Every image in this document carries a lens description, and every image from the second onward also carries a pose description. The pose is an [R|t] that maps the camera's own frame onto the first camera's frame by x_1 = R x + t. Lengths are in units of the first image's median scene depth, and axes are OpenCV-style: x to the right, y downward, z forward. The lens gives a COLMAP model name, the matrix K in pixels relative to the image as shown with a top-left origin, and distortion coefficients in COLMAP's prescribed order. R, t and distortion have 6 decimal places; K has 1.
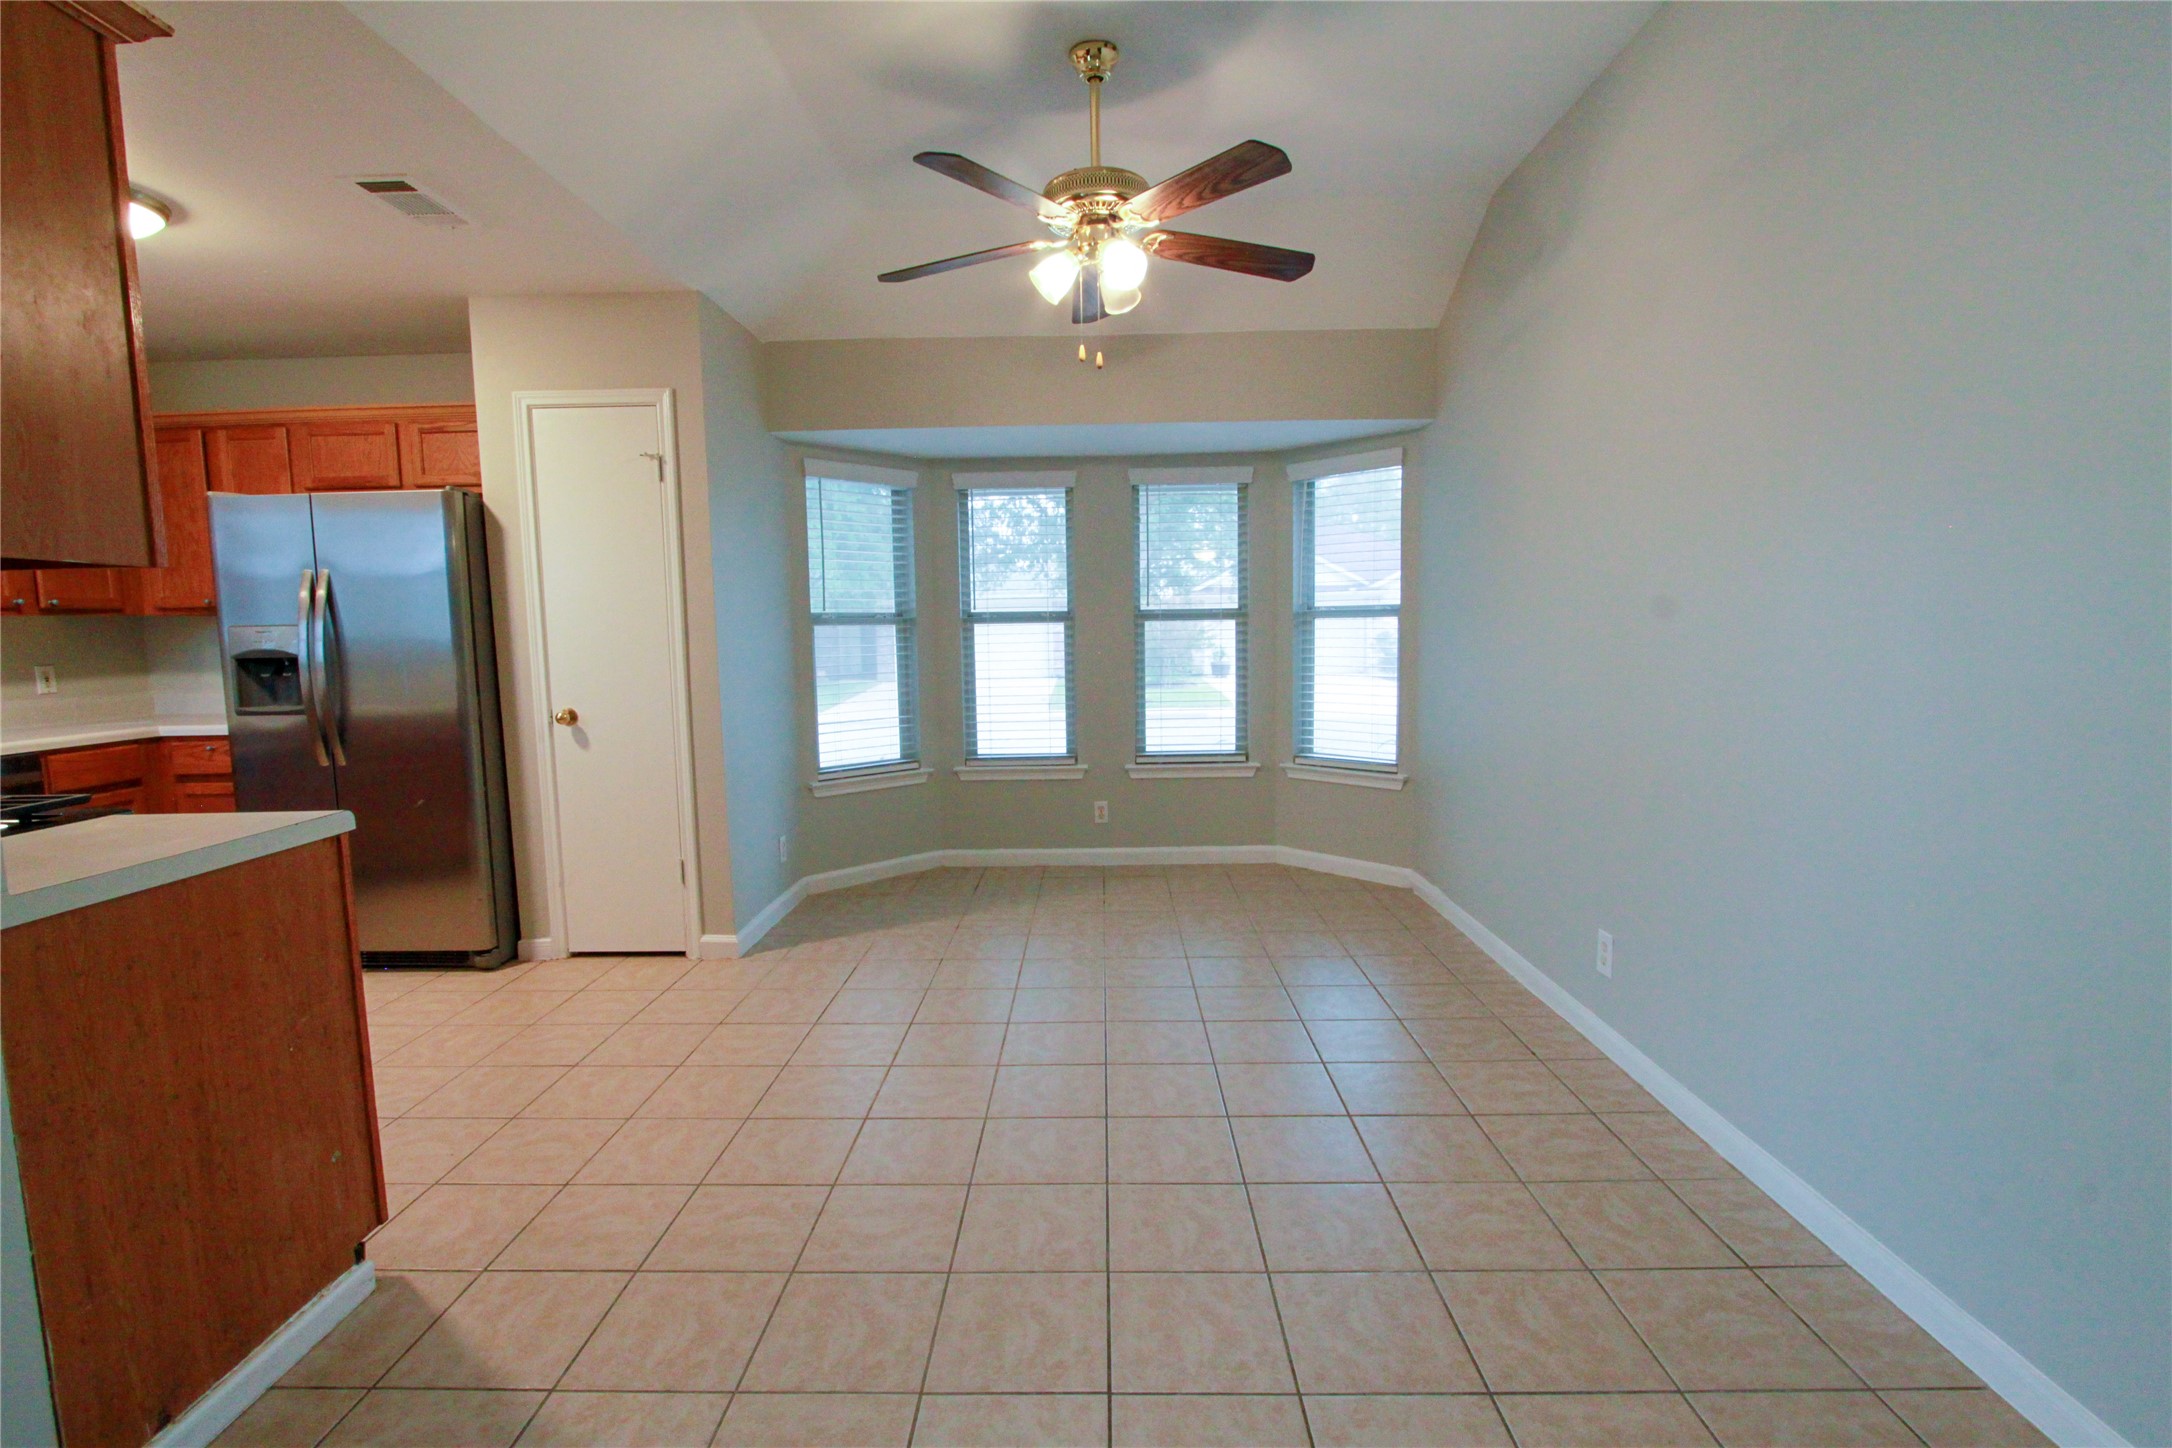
lens RADIAL K [[992.9, 0, 1080.6], [0, 992.9, 733.9], [0, 0, 1]] dist [-0.029859, 0.008580]
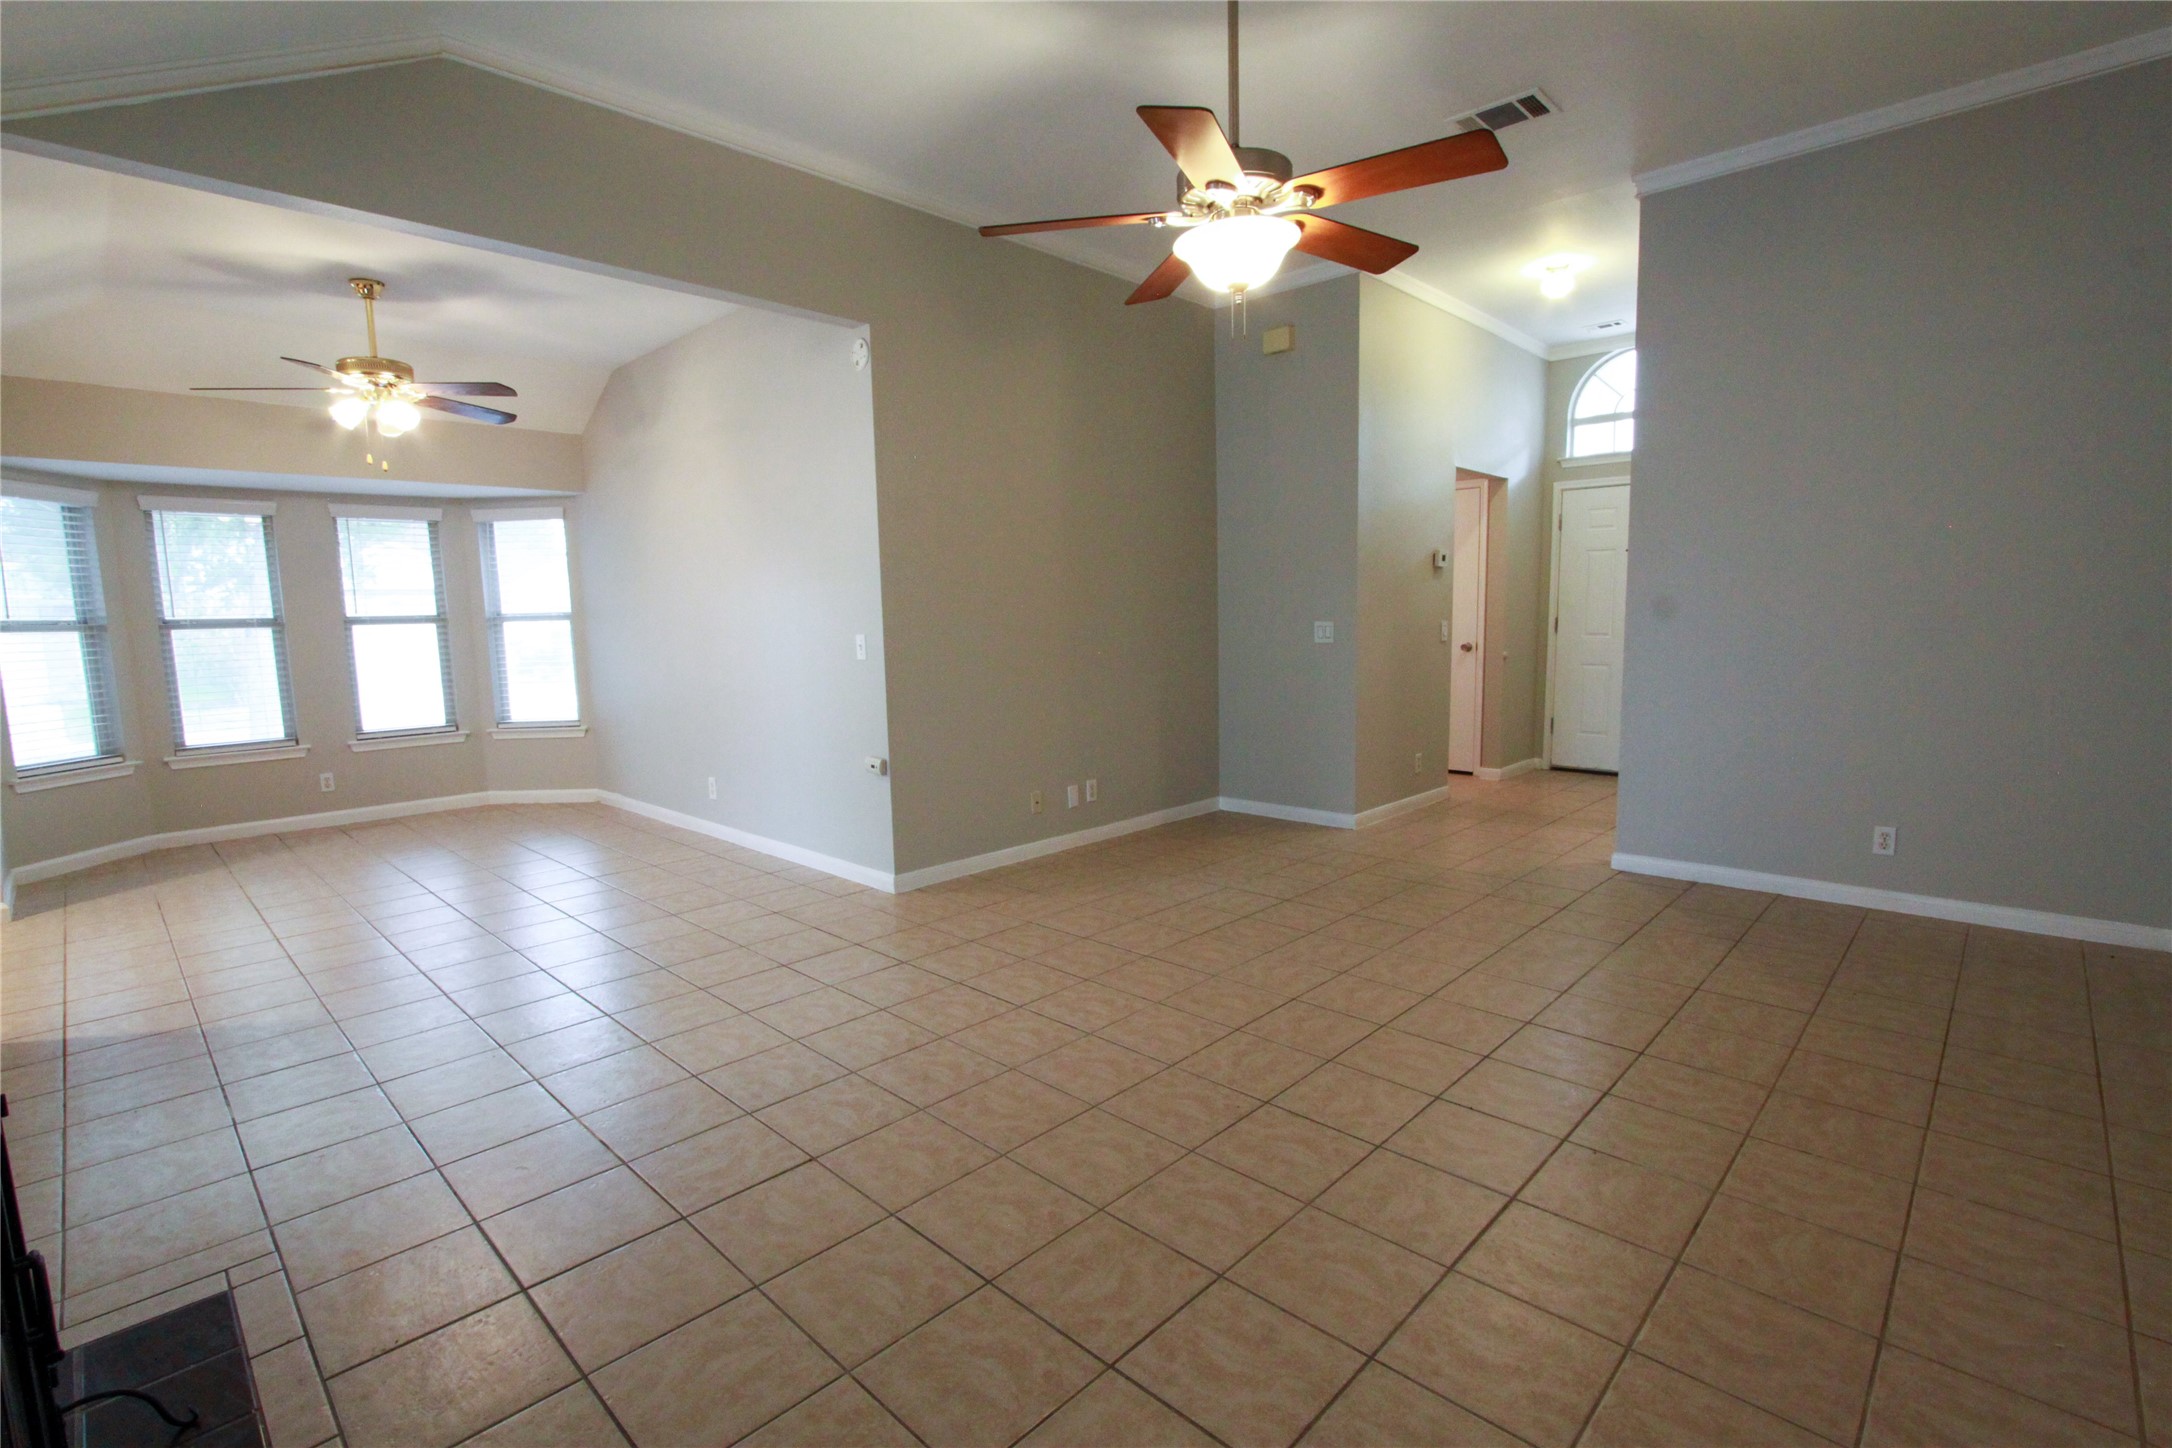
lens RADIAL K [[988.2, 0, 1086.0], [0, 988.2, 724.0], [0, 0, 1]] dist [-0.014269, -0.000073]
pose [[0.678210, -0.082185, 0.730258, -0.227348], [0.093132, 0.995327, 0.025522, 0.065655], [-0.728943, 0.050702, 0.682694, -0.522532]]
